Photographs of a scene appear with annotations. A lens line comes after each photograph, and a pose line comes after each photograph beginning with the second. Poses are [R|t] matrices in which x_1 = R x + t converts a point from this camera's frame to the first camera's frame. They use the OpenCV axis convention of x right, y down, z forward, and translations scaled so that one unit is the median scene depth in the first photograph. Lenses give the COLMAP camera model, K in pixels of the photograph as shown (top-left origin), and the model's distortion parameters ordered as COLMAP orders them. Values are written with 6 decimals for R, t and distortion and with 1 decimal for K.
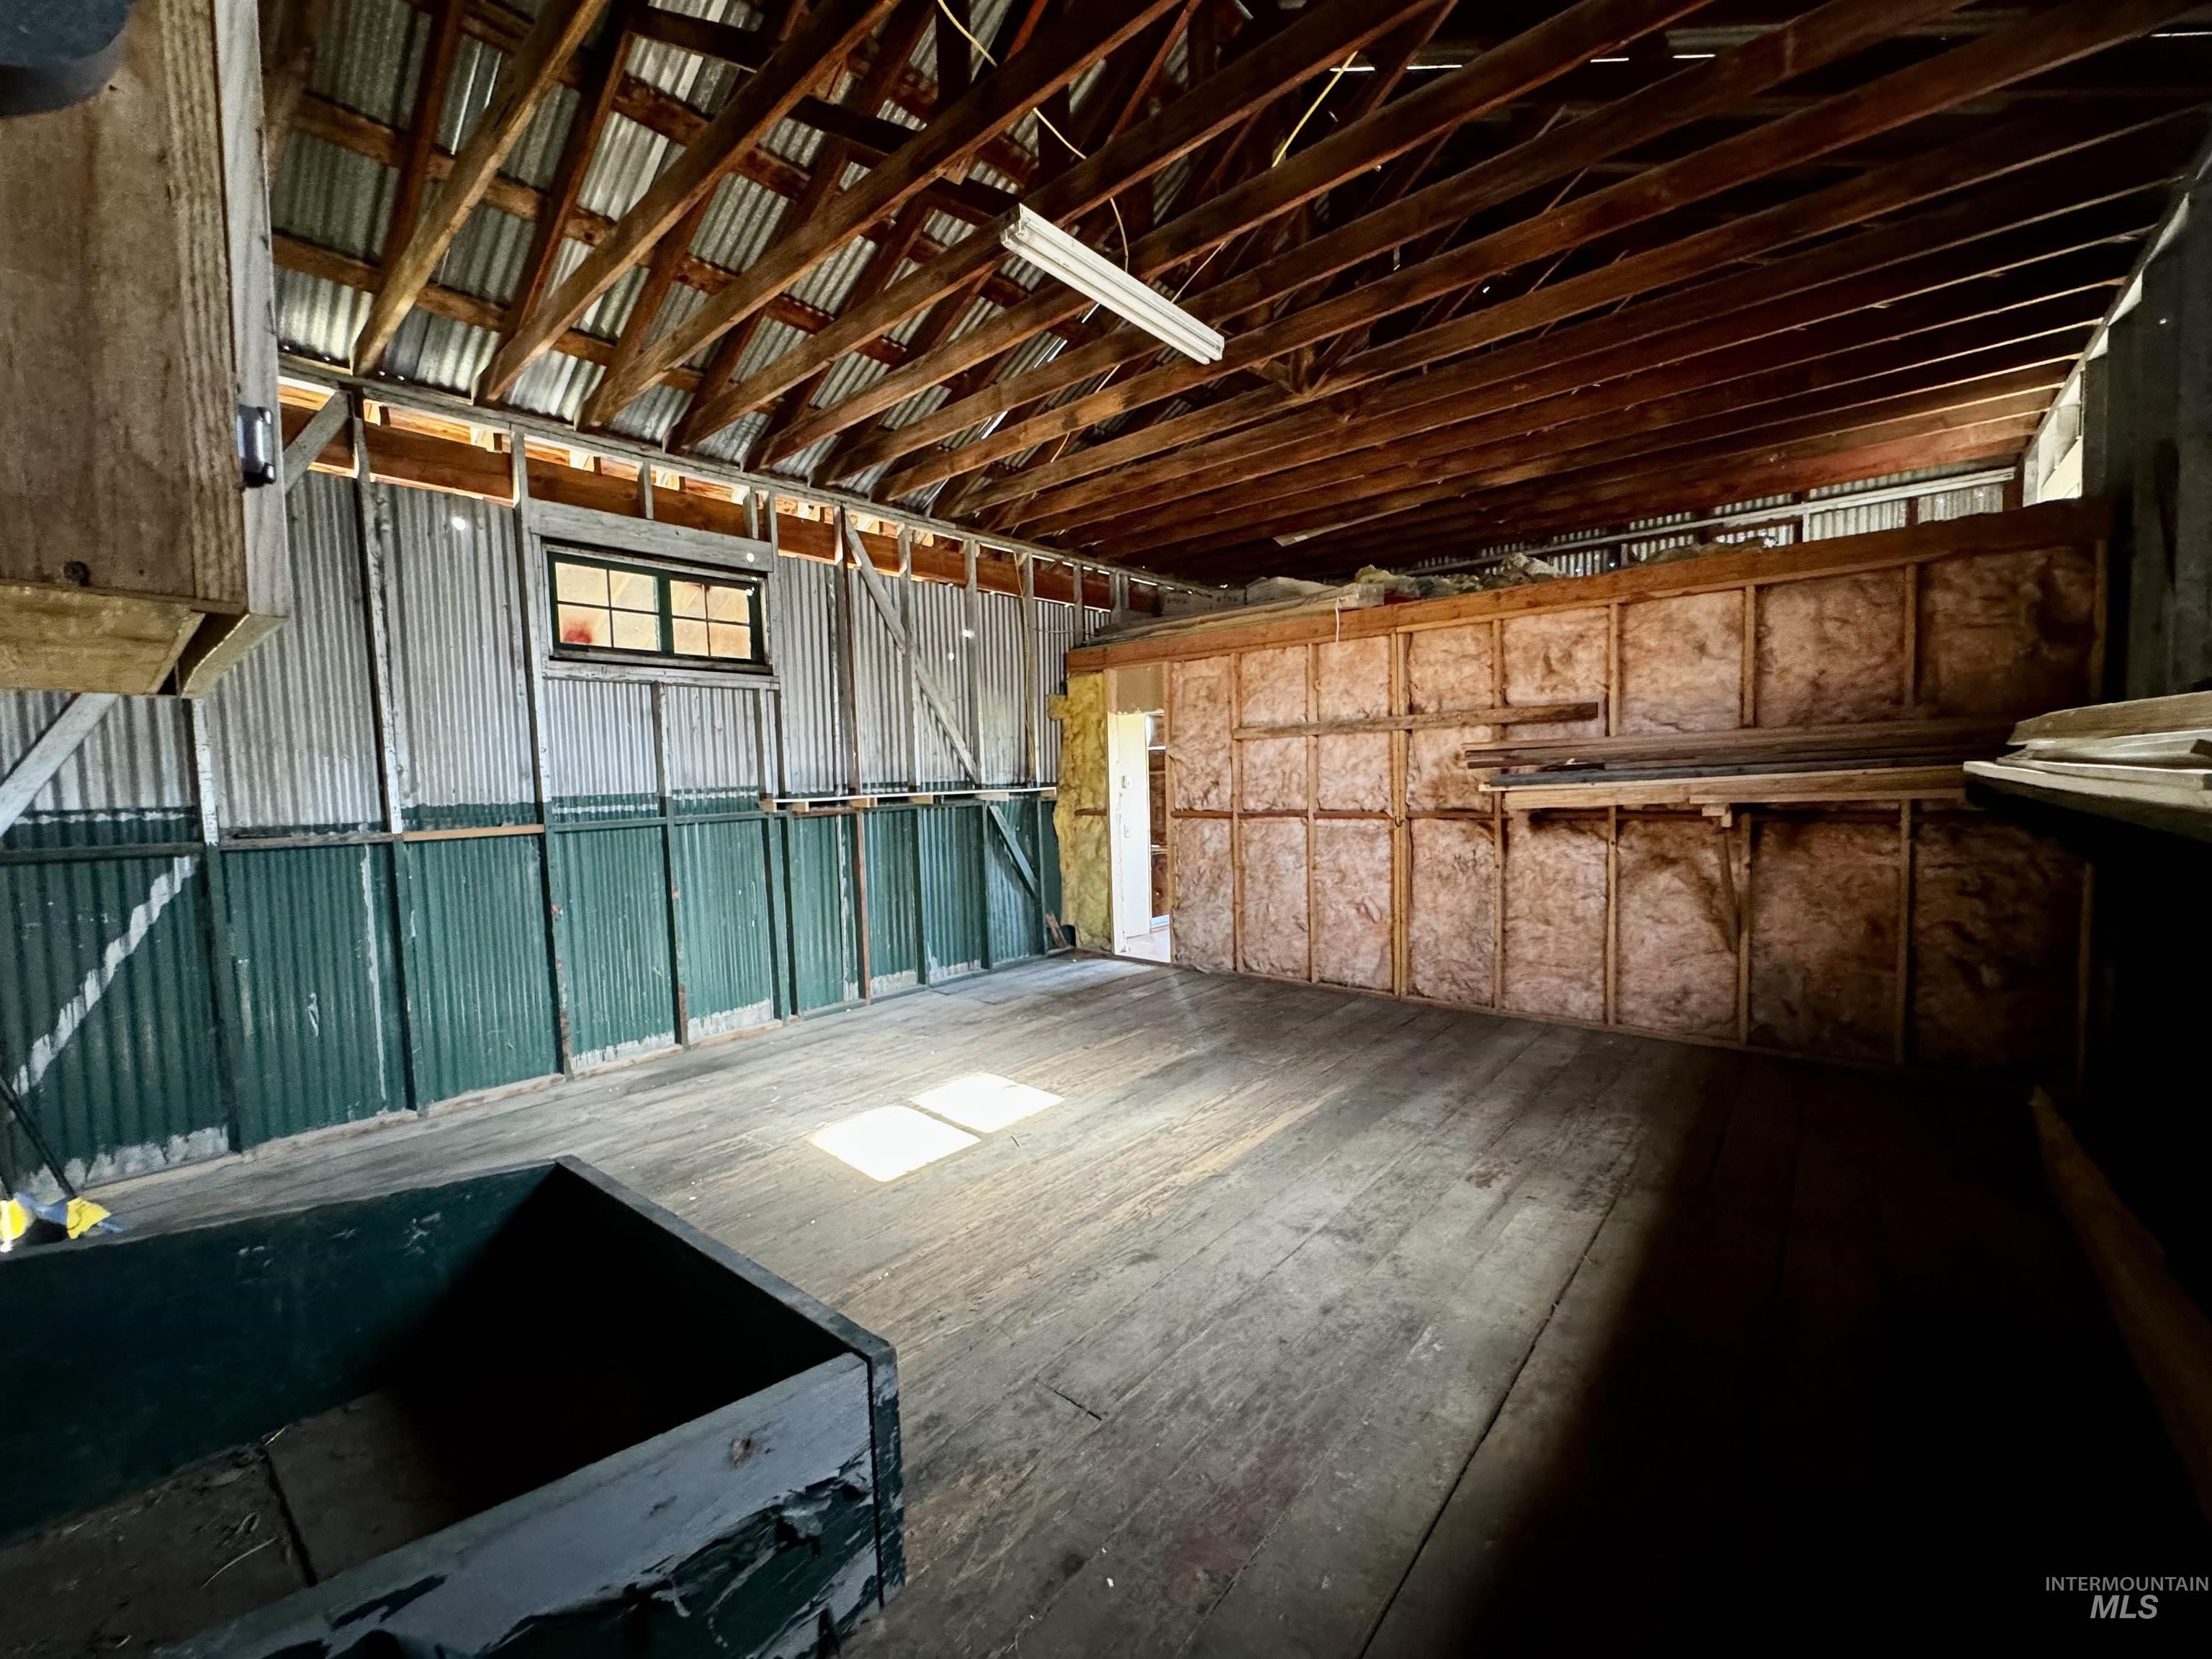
lens RADIAL K [[882.0, 0, 1106.0], [0, 882.0, 829.5], [0, 0, 1]] dist [-0.001182, 0.000147]
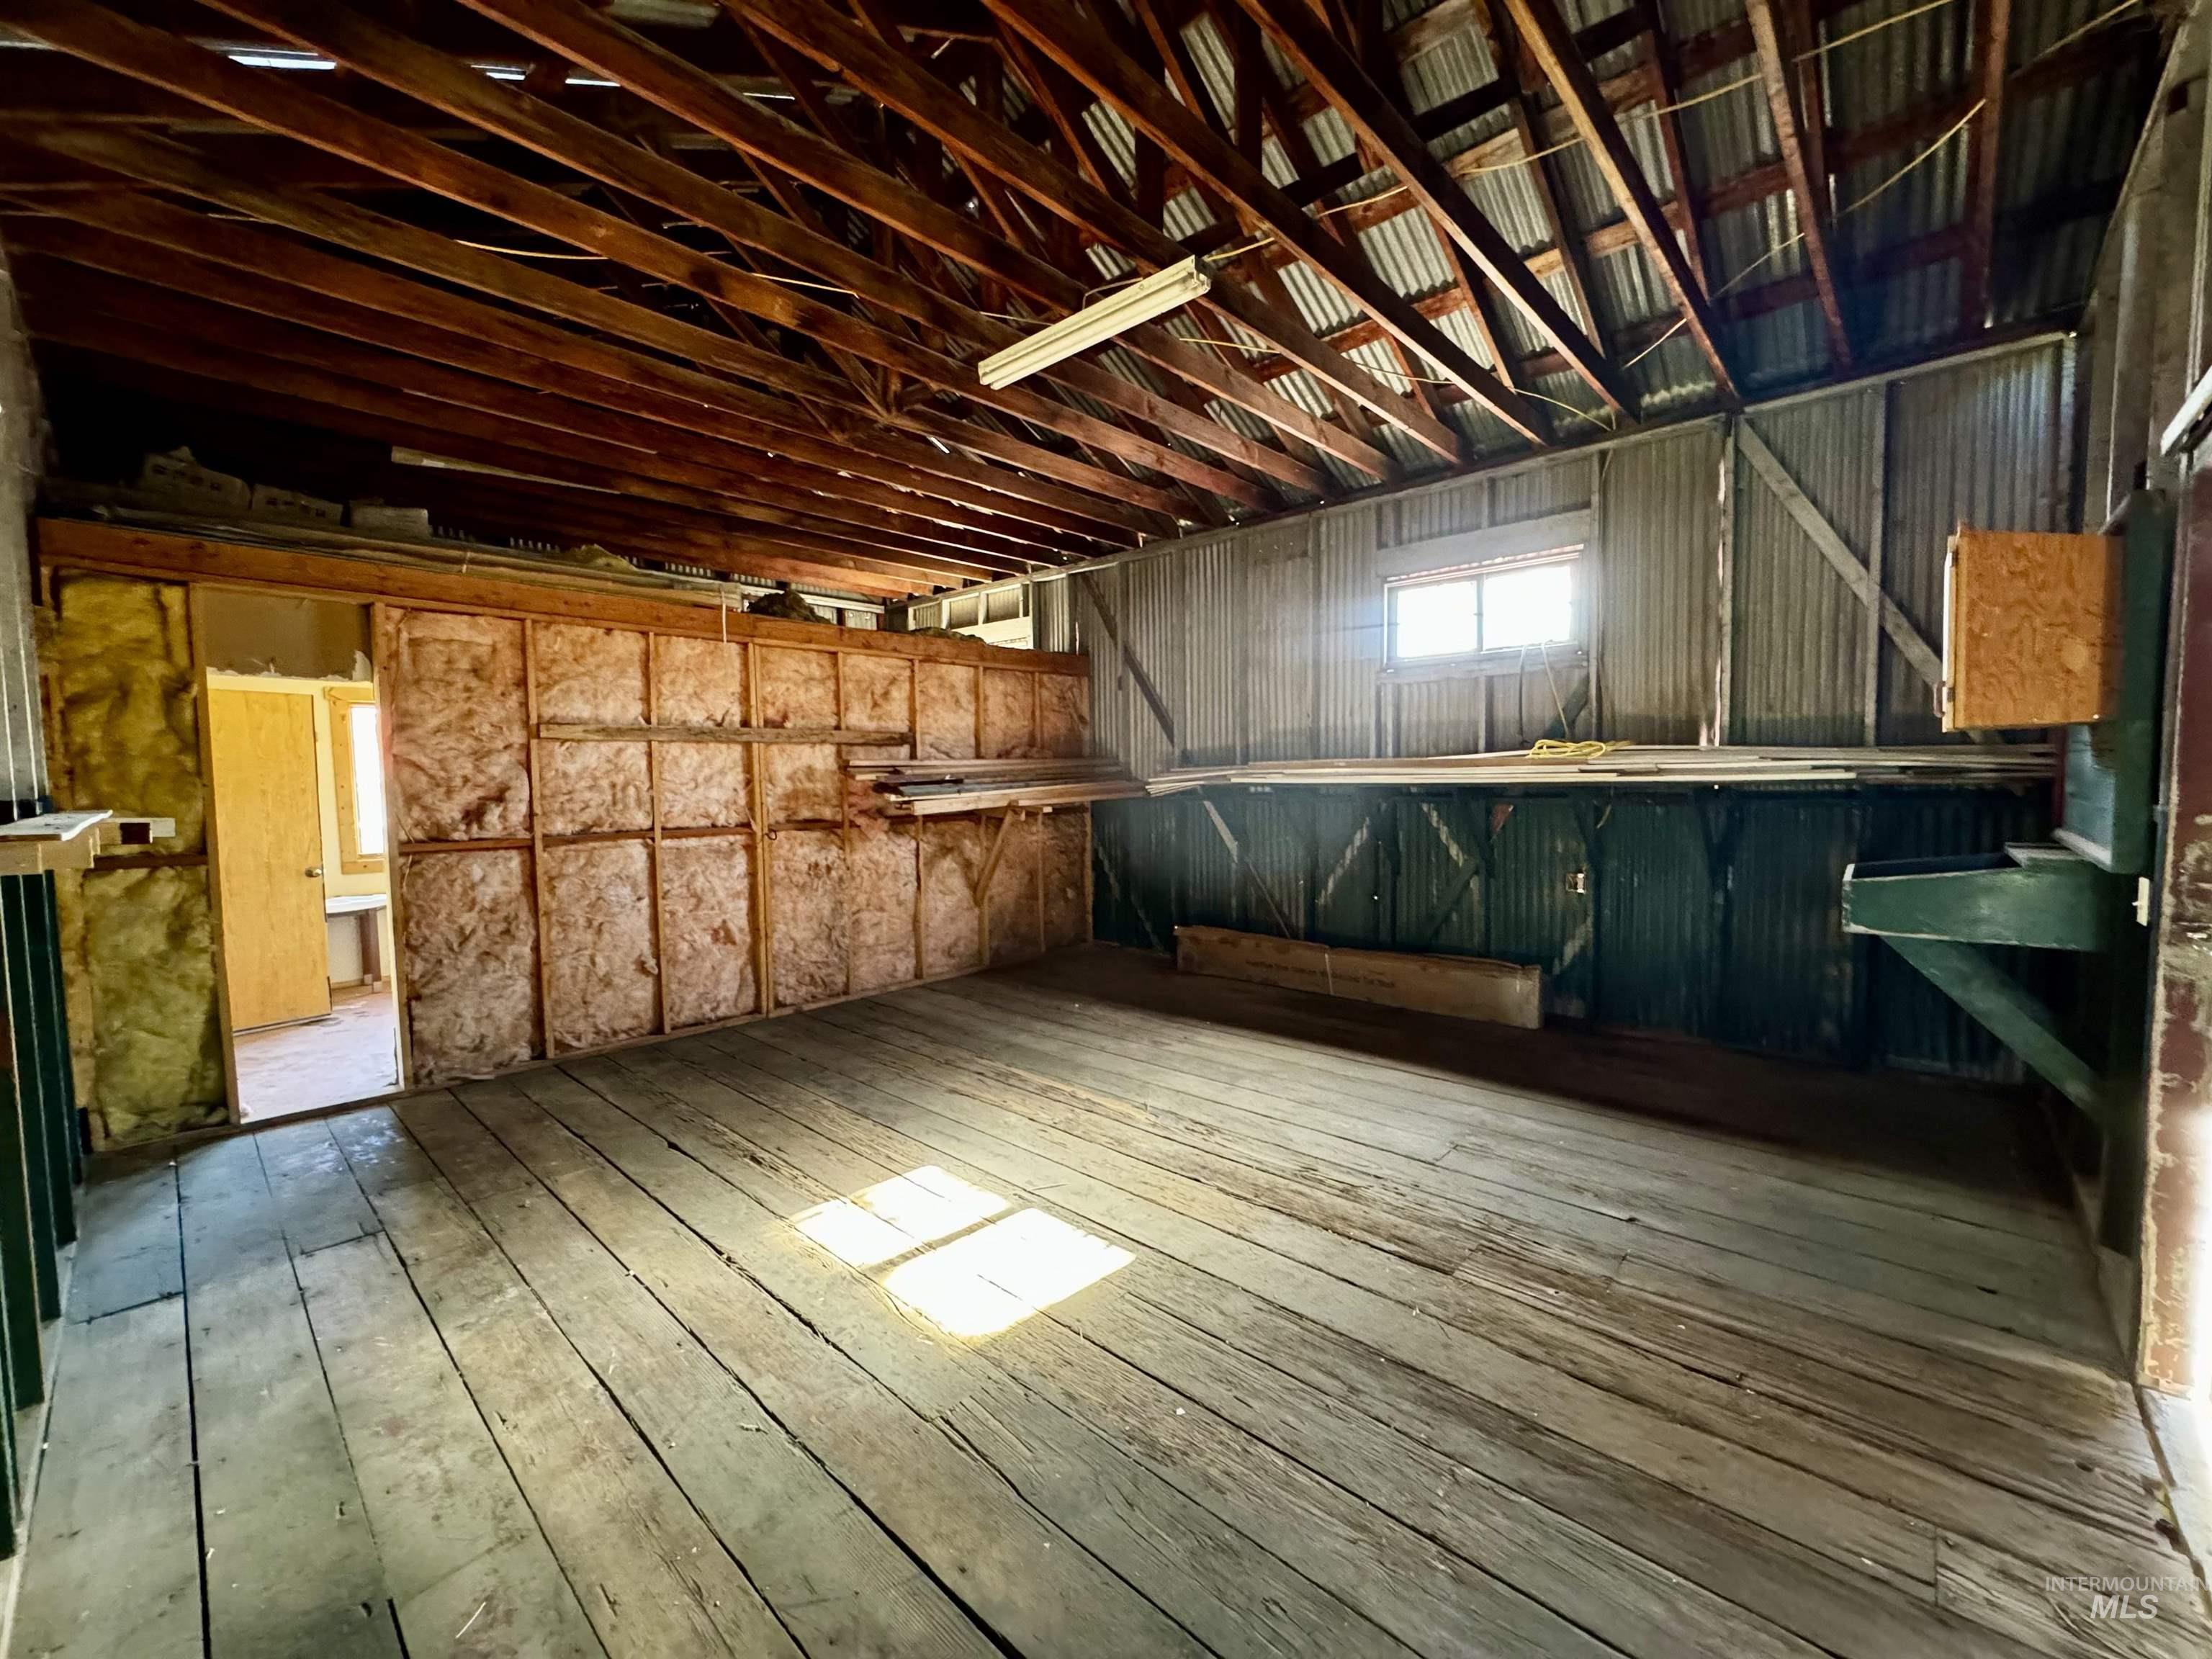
lens RADIAL K [[882.0, 0, 1106.0], [0, 882.0, 829.5], [0, 0, 1]] dist [-0.001182, 0.000147]
pose [[0.040095, -0.031542, 0.998698, -0.694286], [0.073571, 0.996882, 0.028531, -0.016678], [-0.996484, 0.072331, 0.042290, 0.630183]]
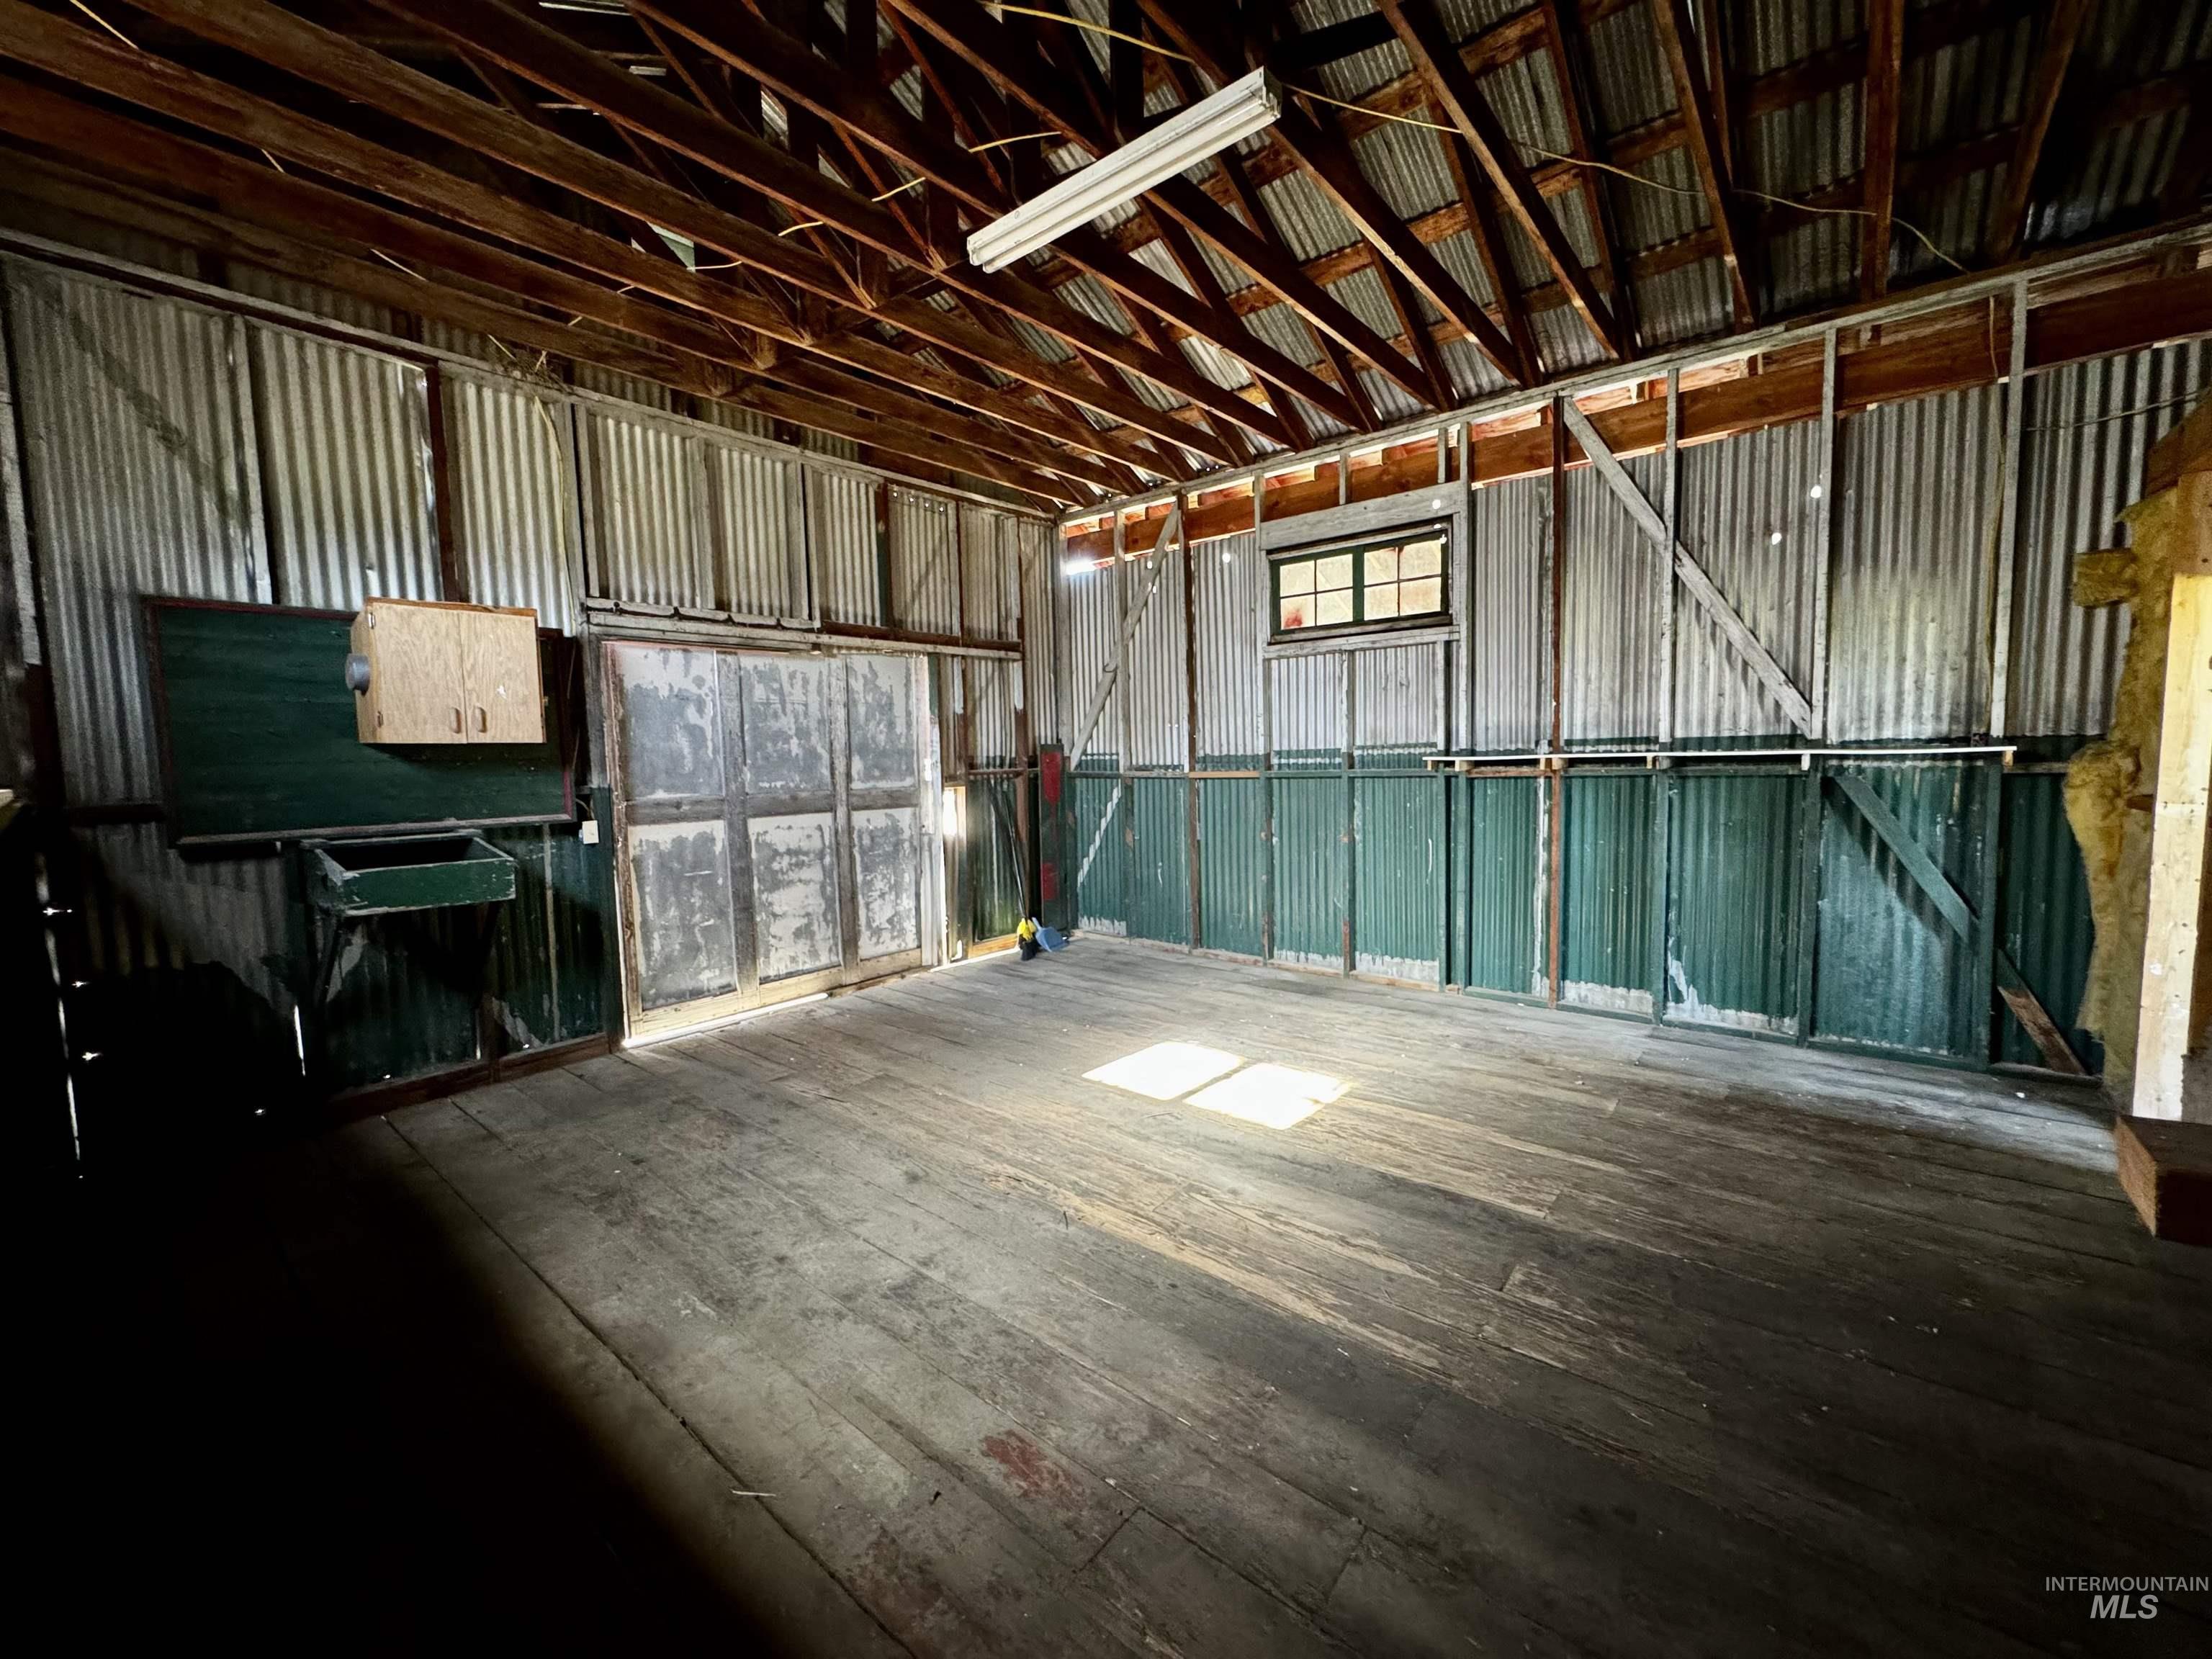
lens RADIAL K [[882.0, 0, 1106.0], [0, 882.0, 829.5], [0, 0, 1]] dist [-0.001182, 0.000147]
pose [[0.014369, 0.116034, -0.993141, 0.607264], [-0.036094, 0.992657, 0.115455, -0.055606], [0.999245, 0.034188, 0.018452, 0.651721]]
